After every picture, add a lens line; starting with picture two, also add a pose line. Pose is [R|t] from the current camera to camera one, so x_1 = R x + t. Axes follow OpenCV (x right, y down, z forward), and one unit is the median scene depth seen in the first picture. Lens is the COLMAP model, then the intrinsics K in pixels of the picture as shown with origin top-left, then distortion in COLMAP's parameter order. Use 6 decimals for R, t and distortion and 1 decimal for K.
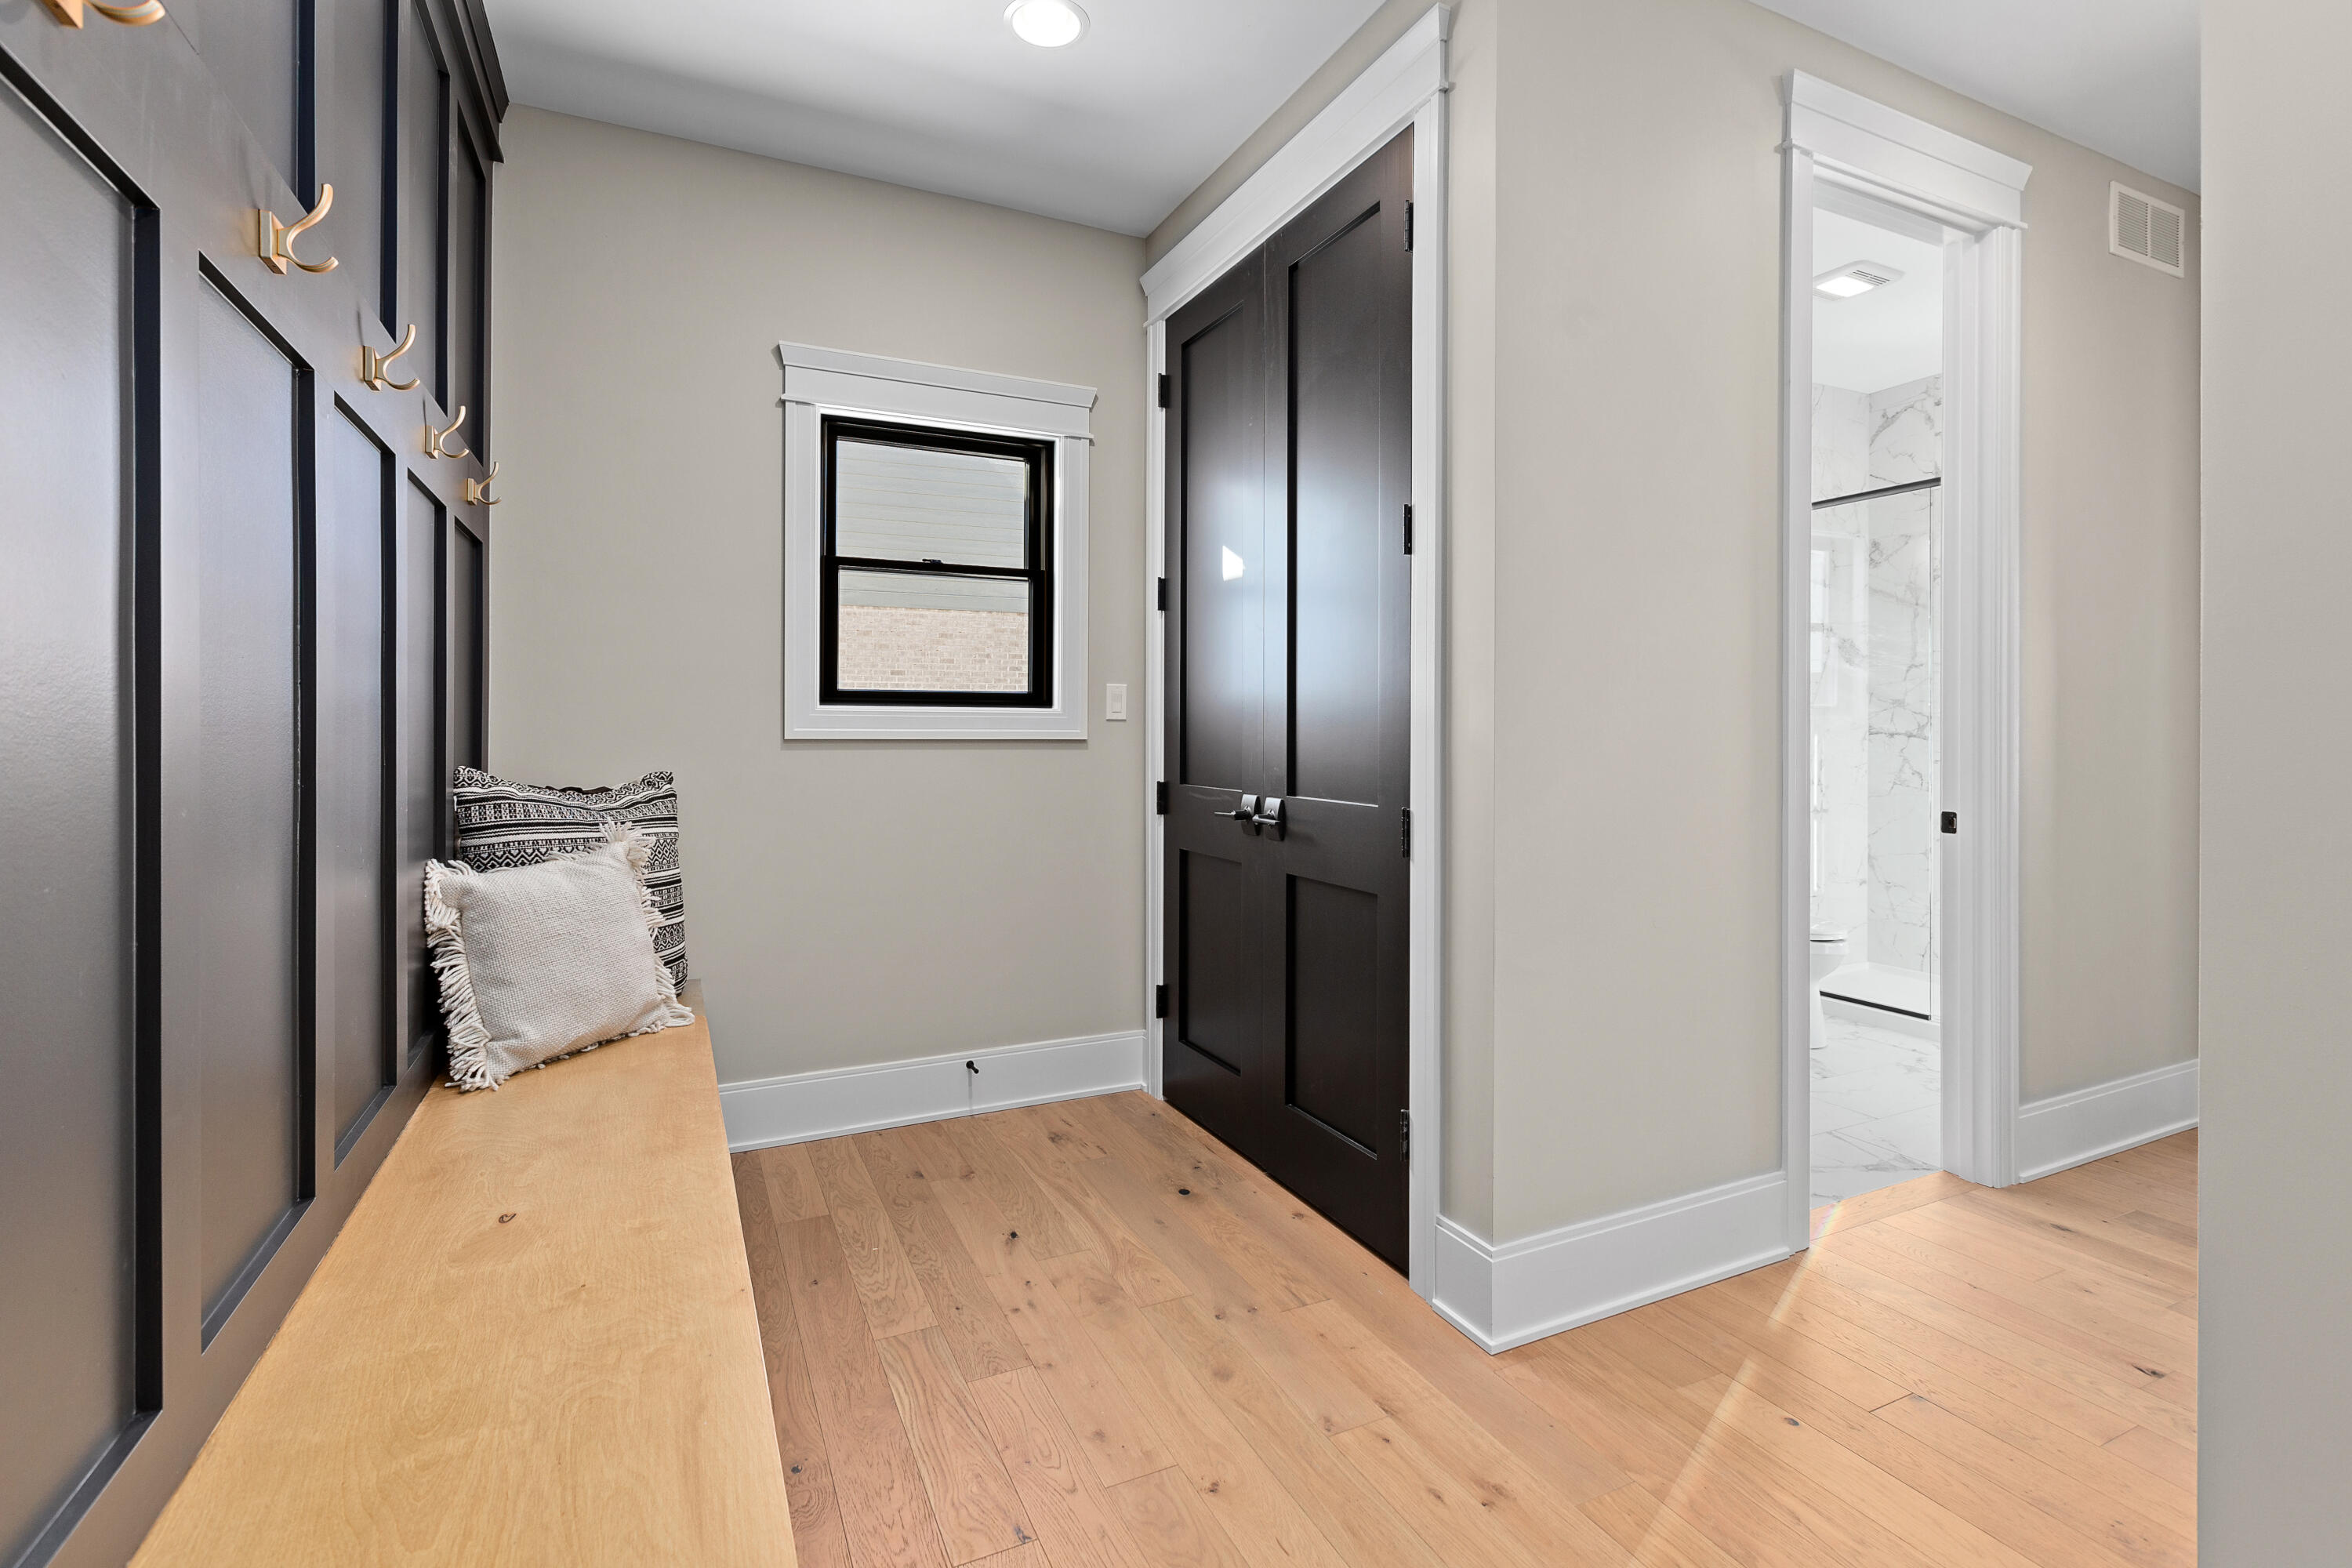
lens RADIAL K [[1081.0, 0, 1177.0], [0, 1081.0, 735.3], [0, 0, 1]] dist [-0.003722, -0.000104]
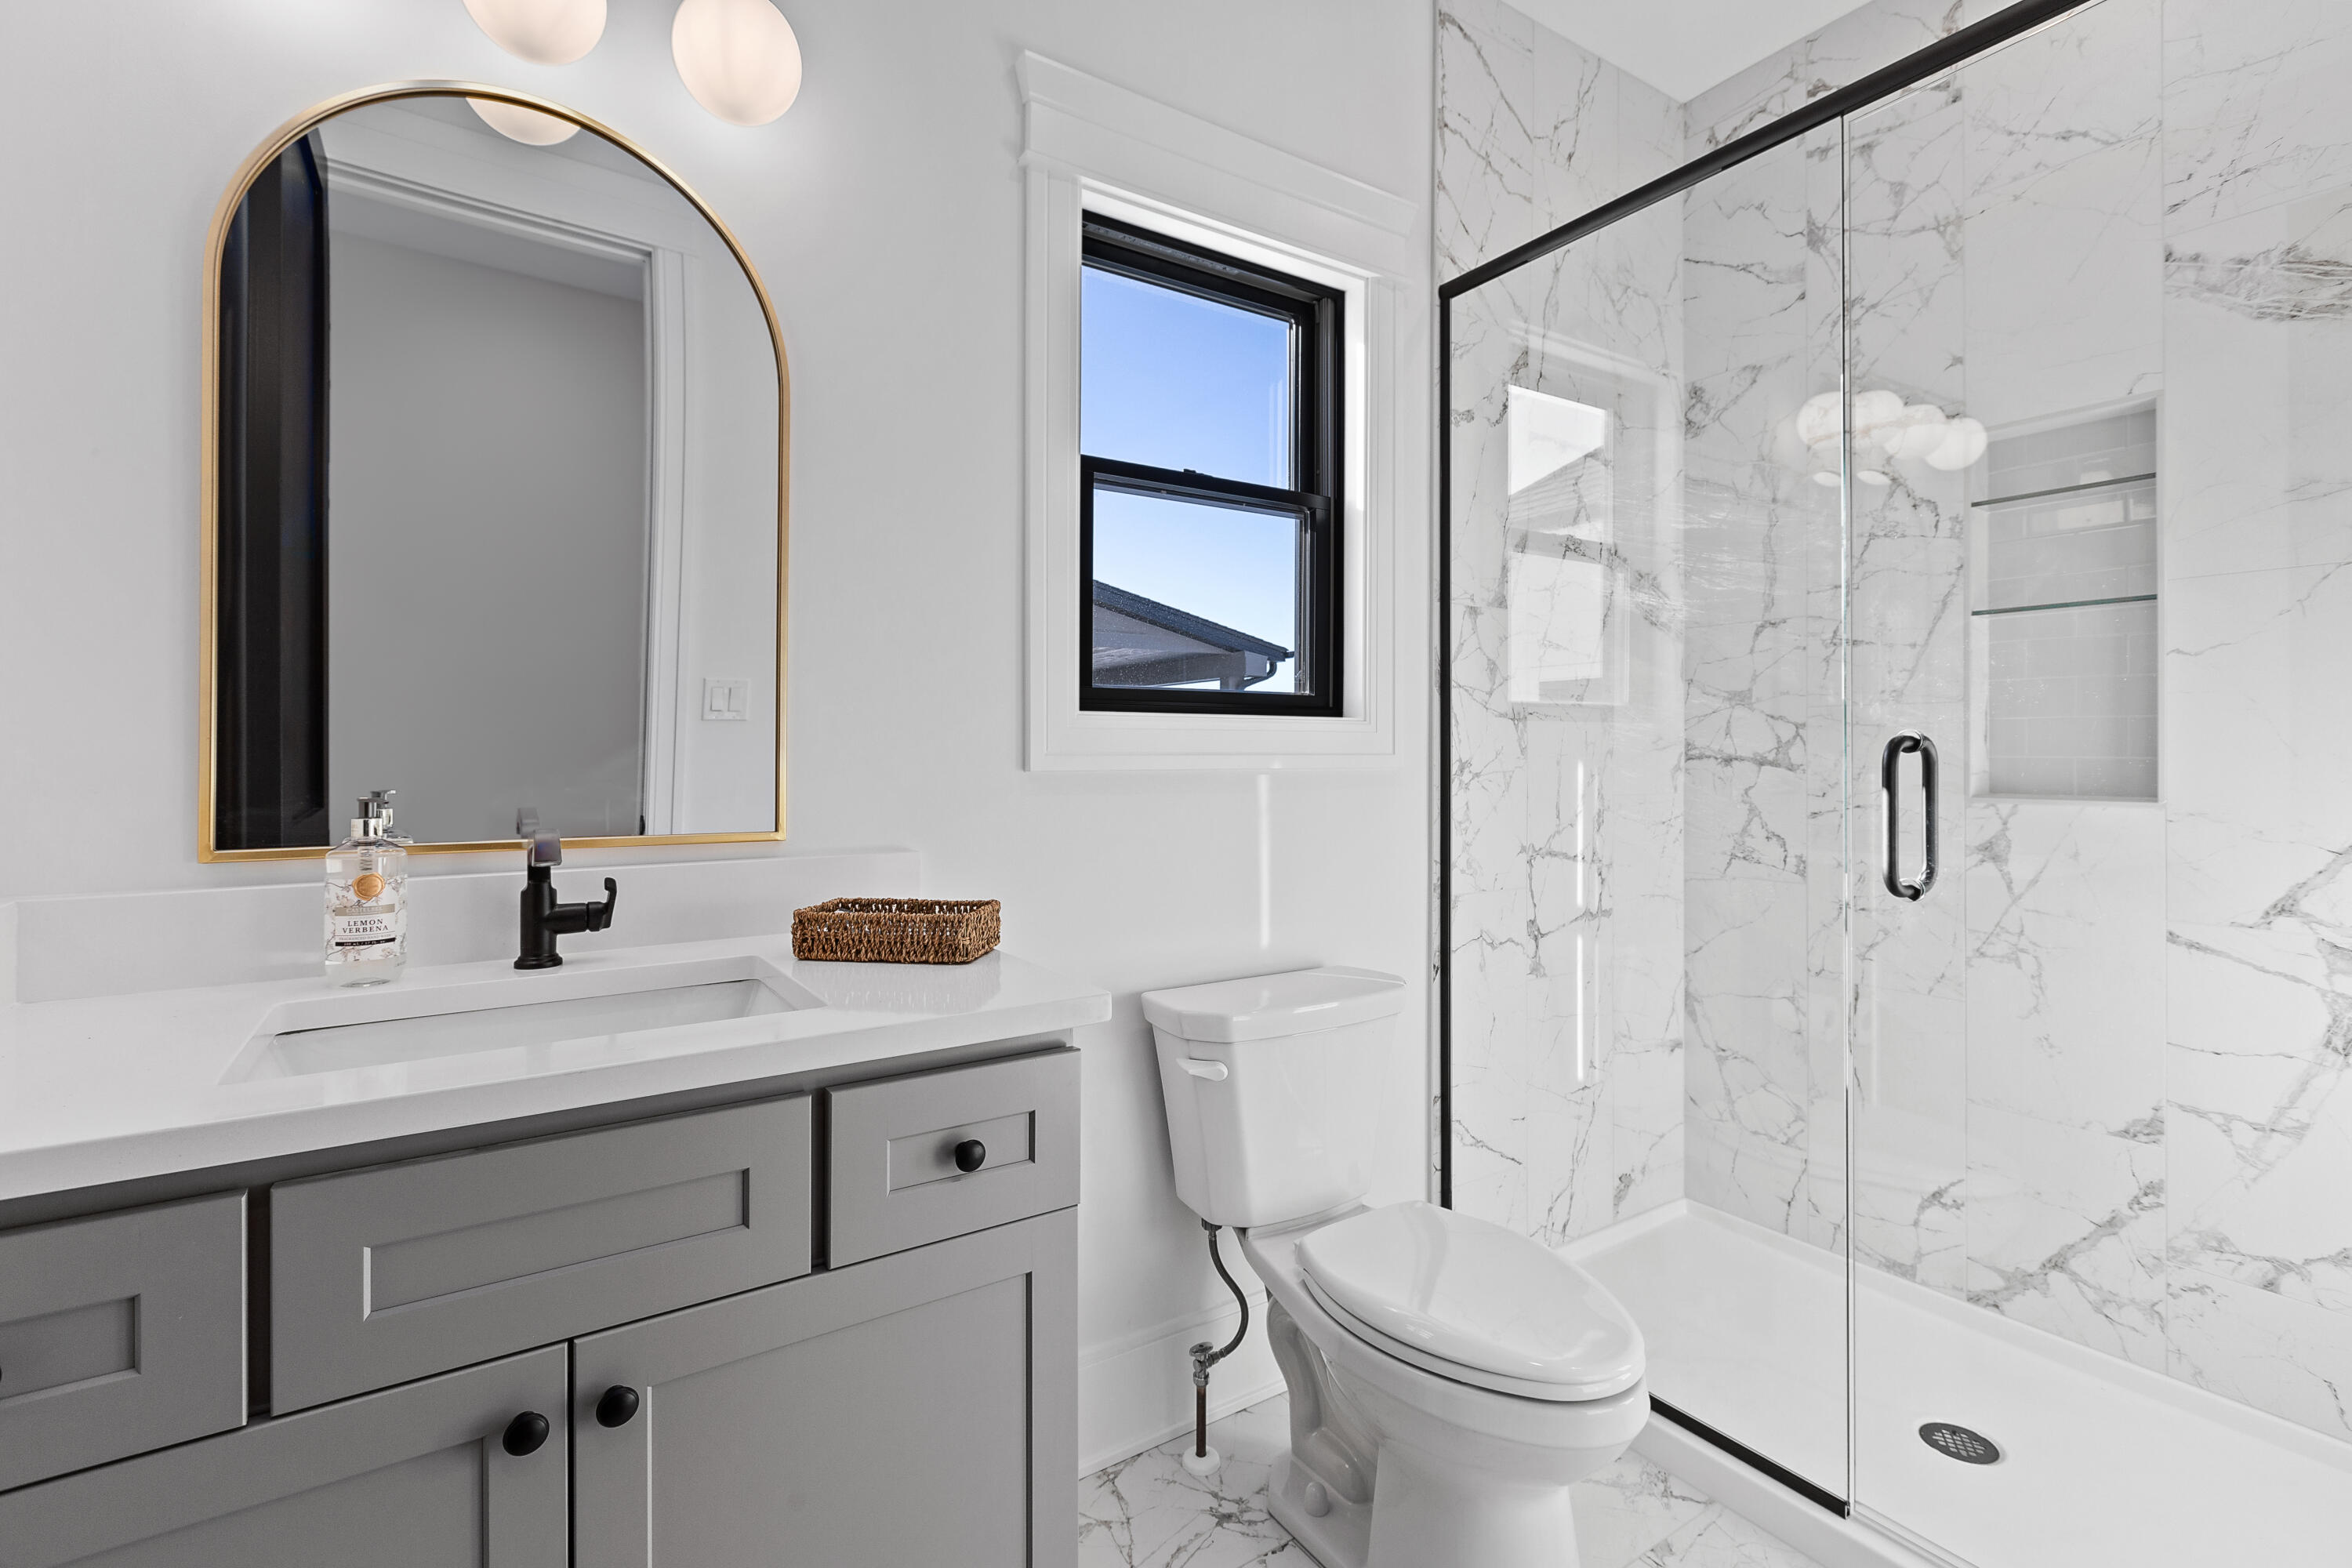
lens RADIAL K [[1081.0, 0, 1179.3], [0, 1081.0, 764.0], [0, 0, 1]] dist [-0.003722, -0.000104]
pose [[0.989740, -0.004359, 0.142812, 0.333168], [0.004078, 0.999989, 0.002255, -0.001021], [-0.142820, -0.001650, 0.989747, 0.531932]]
